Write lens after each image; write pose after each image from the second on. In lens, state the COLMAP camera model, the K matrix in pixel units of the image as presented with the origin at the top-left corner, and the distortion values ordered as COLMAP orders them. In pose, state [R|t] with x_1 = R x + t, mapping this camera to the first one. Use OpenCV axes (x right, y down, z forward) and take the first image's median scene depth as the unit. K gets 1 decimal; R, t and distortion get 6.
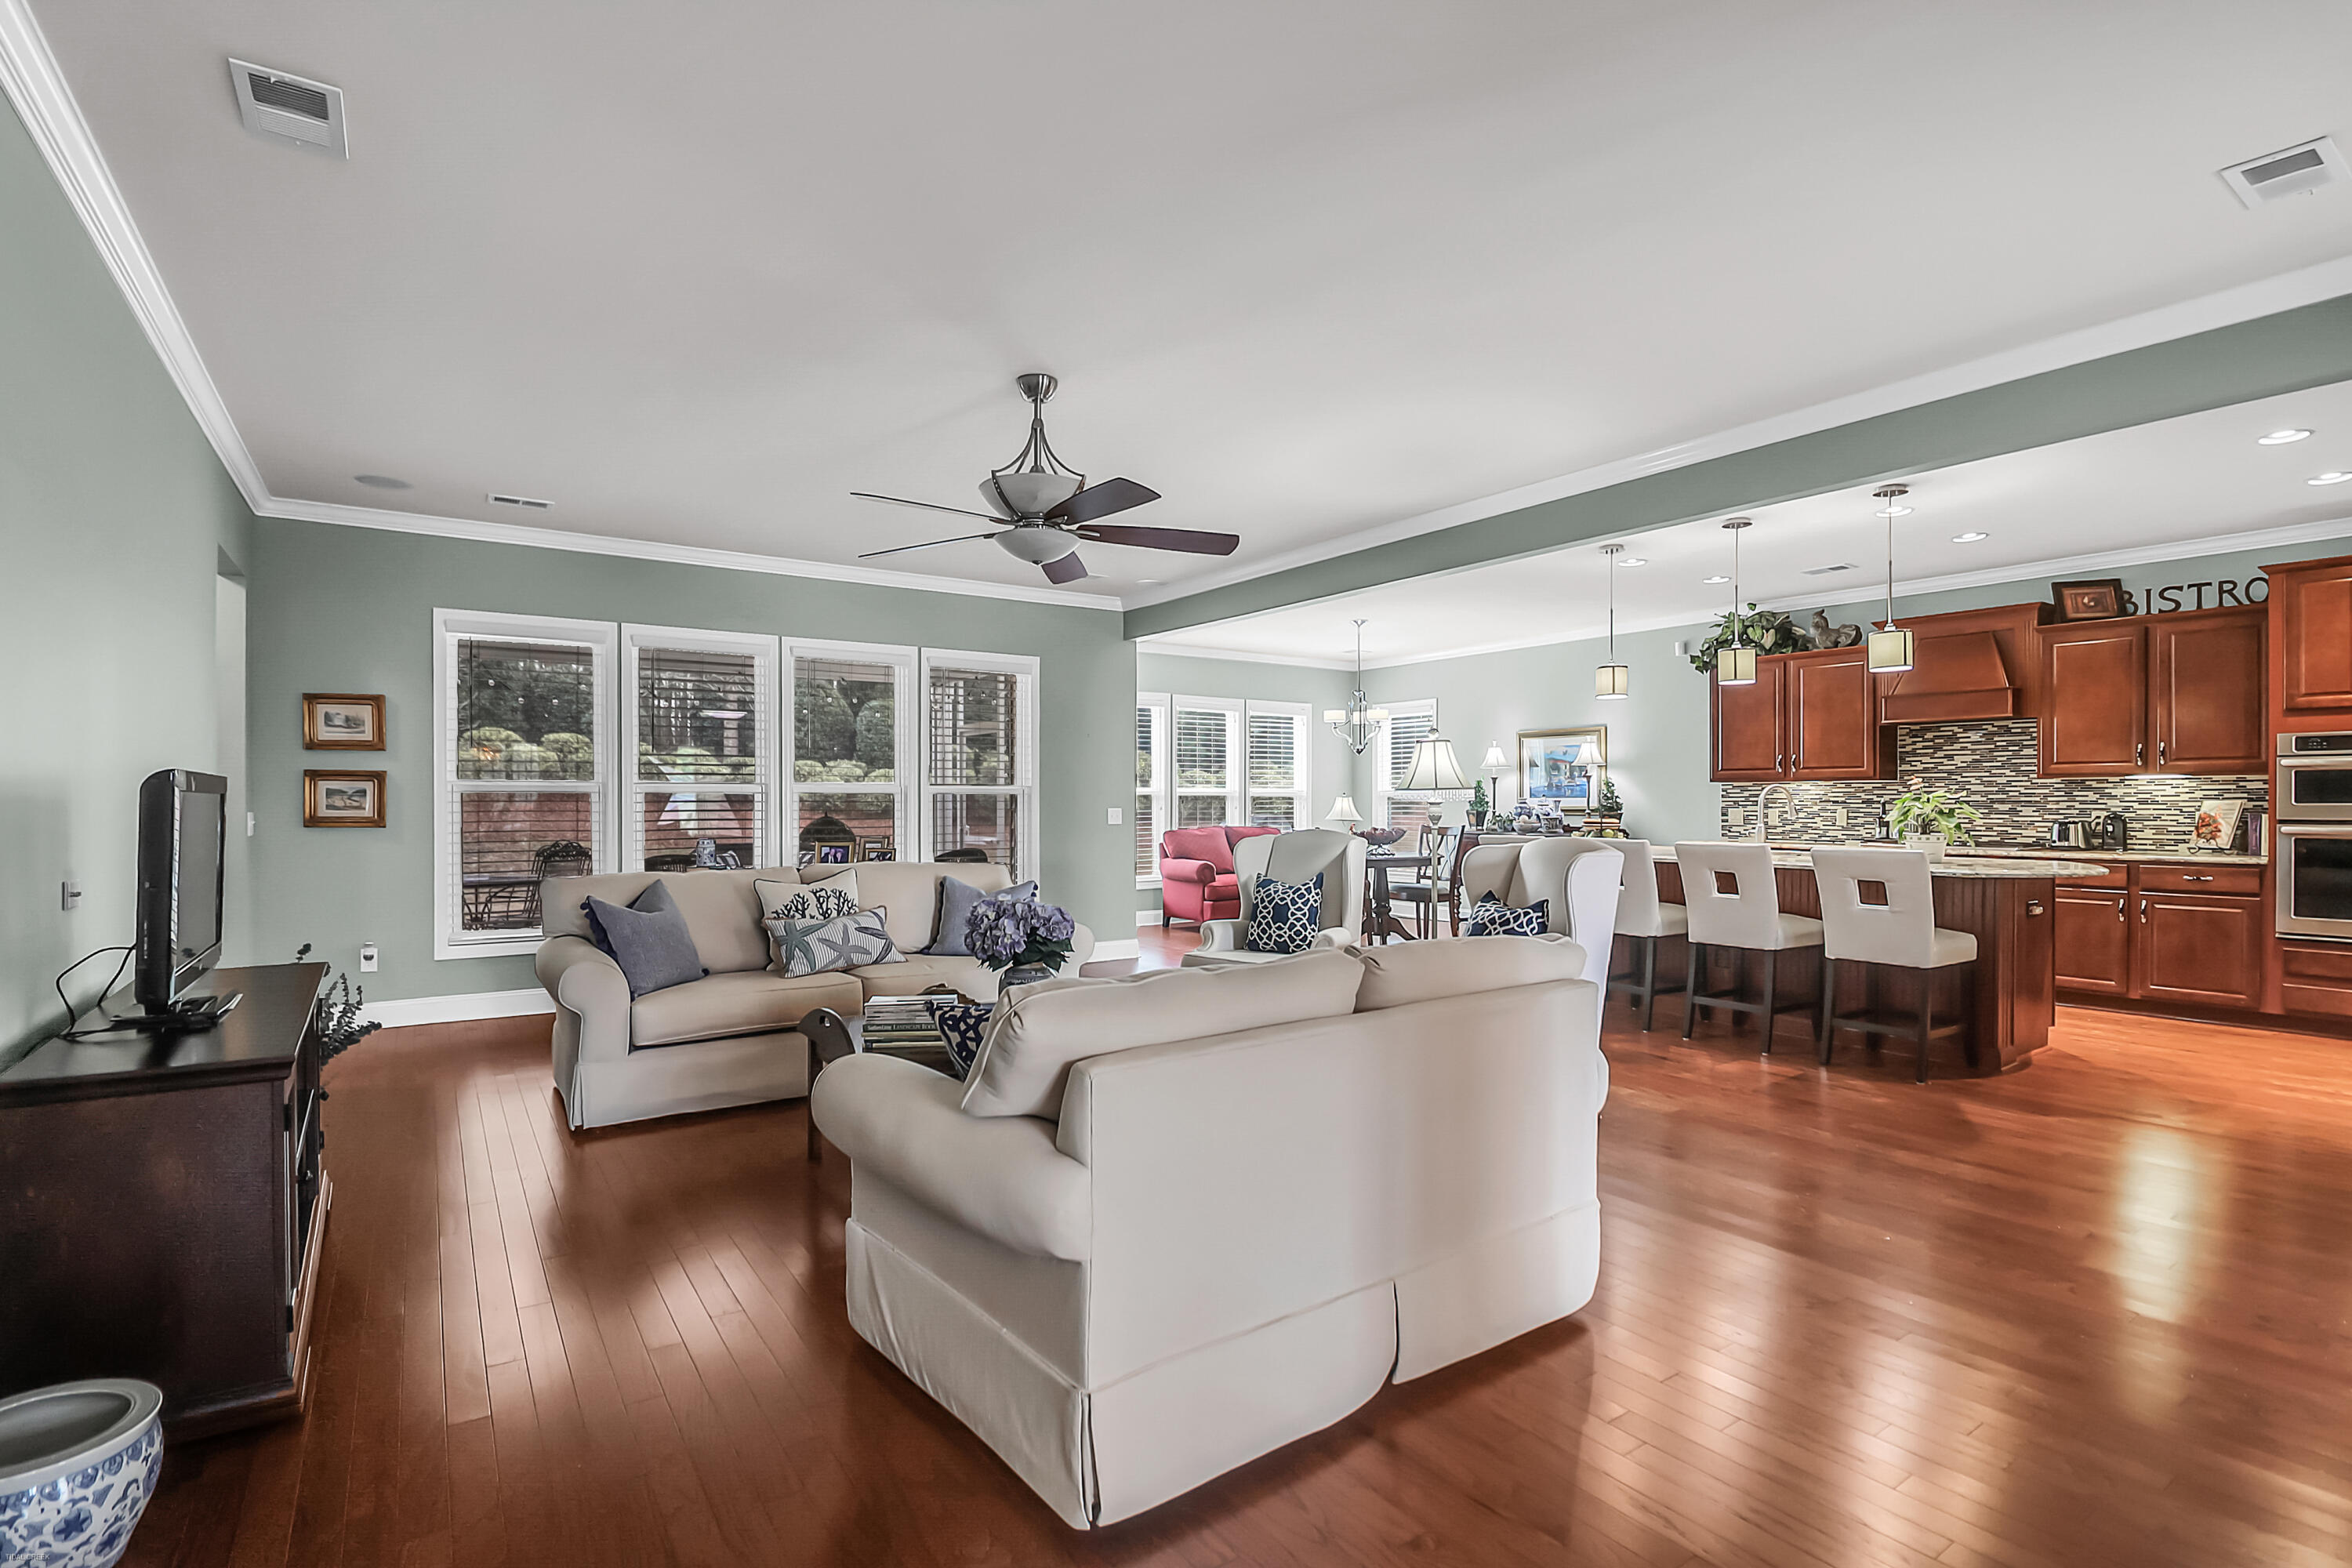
lens RADIAL K [[1096.6, 0, 1166.7], [0, 1096.6, 804.2], [0, 0, 1]] dist [-0.002716, -0.011399]
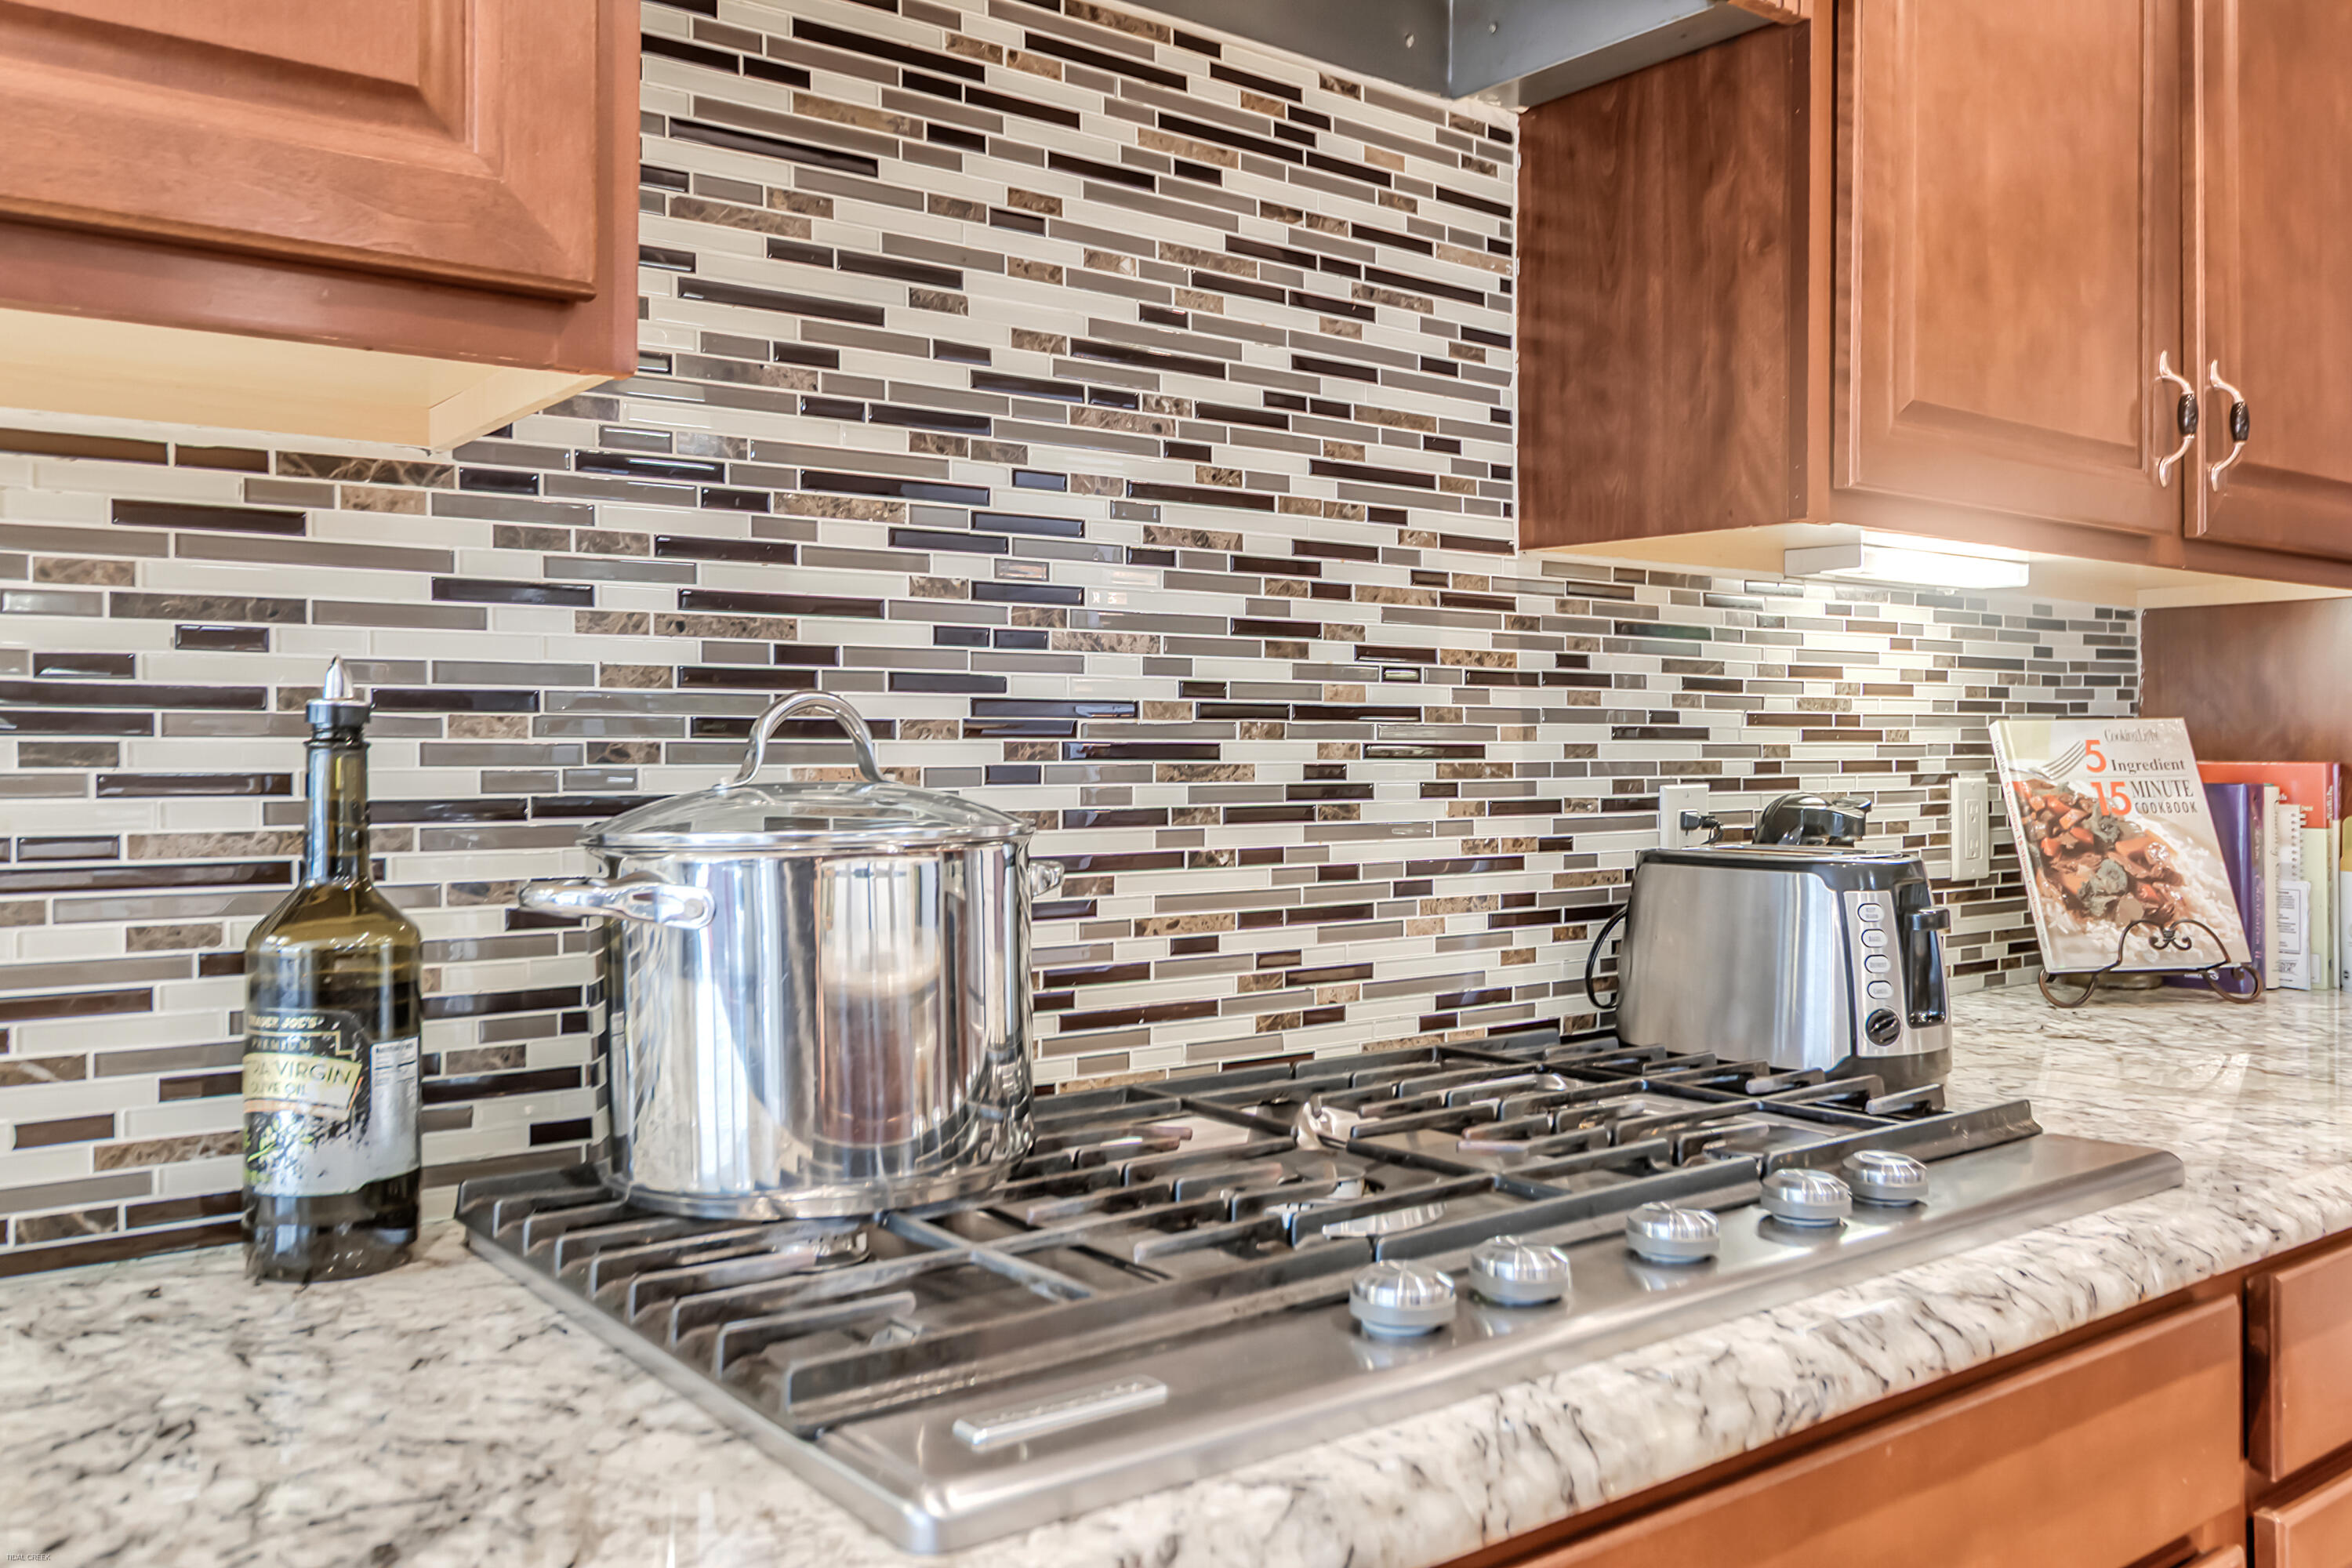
lens RADIAL K [[1887.3, 0, 1201.9], [0, 1887.3, 736.5], [0, 0, 1]] dist [-0.001531, -0.000646]
pose [[-0.067495, 0.009372, 0.997676, 0.581826], [0.005601, 0.999944, -0.009015, 0.001877], [-0.997704, 0.004979, -0.067544, 1.061120]]
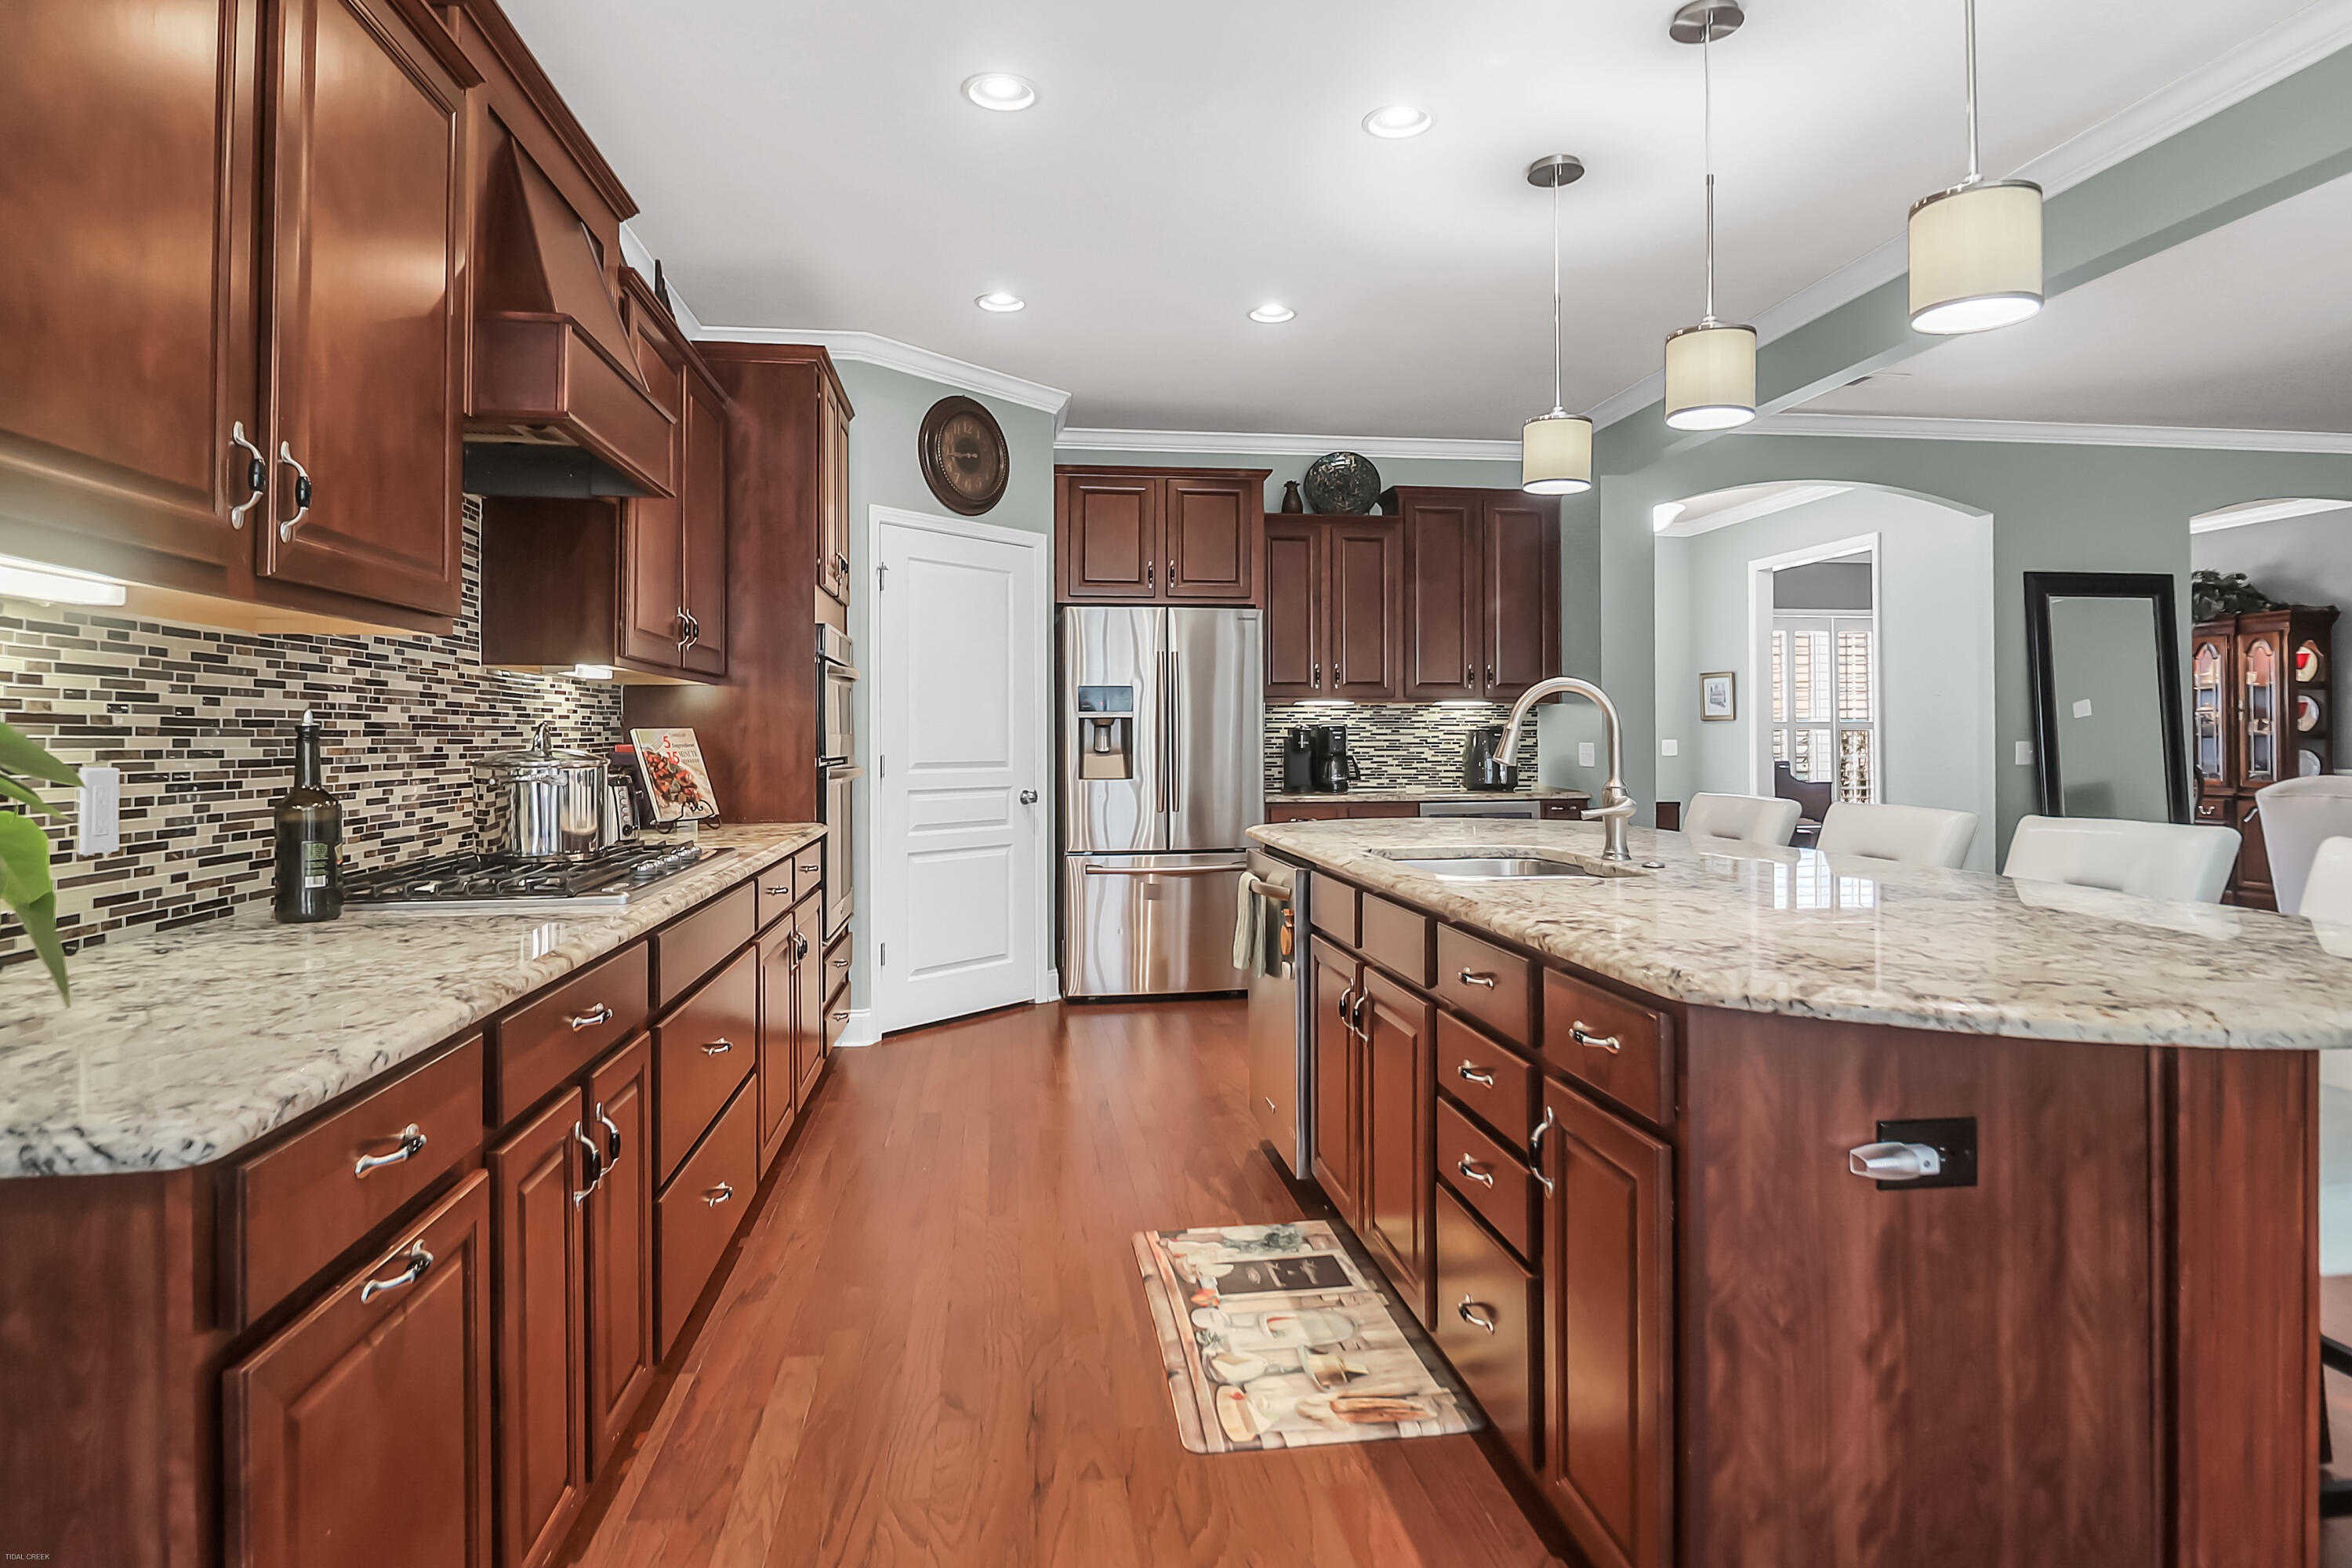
lens RADIAL K [[1290.4, 0, 1165.8], [0, 1290.4, 733.0], [0, 0, 1]] dist [0.002039, 0.000297]
pose [[-0.894797, 0.005086, 0.446445, 0.420938], [0.005283, 0.999986, -0.000804, 0.000600], [-0.446443, 0.001639, -0.894811, 1.289429]]
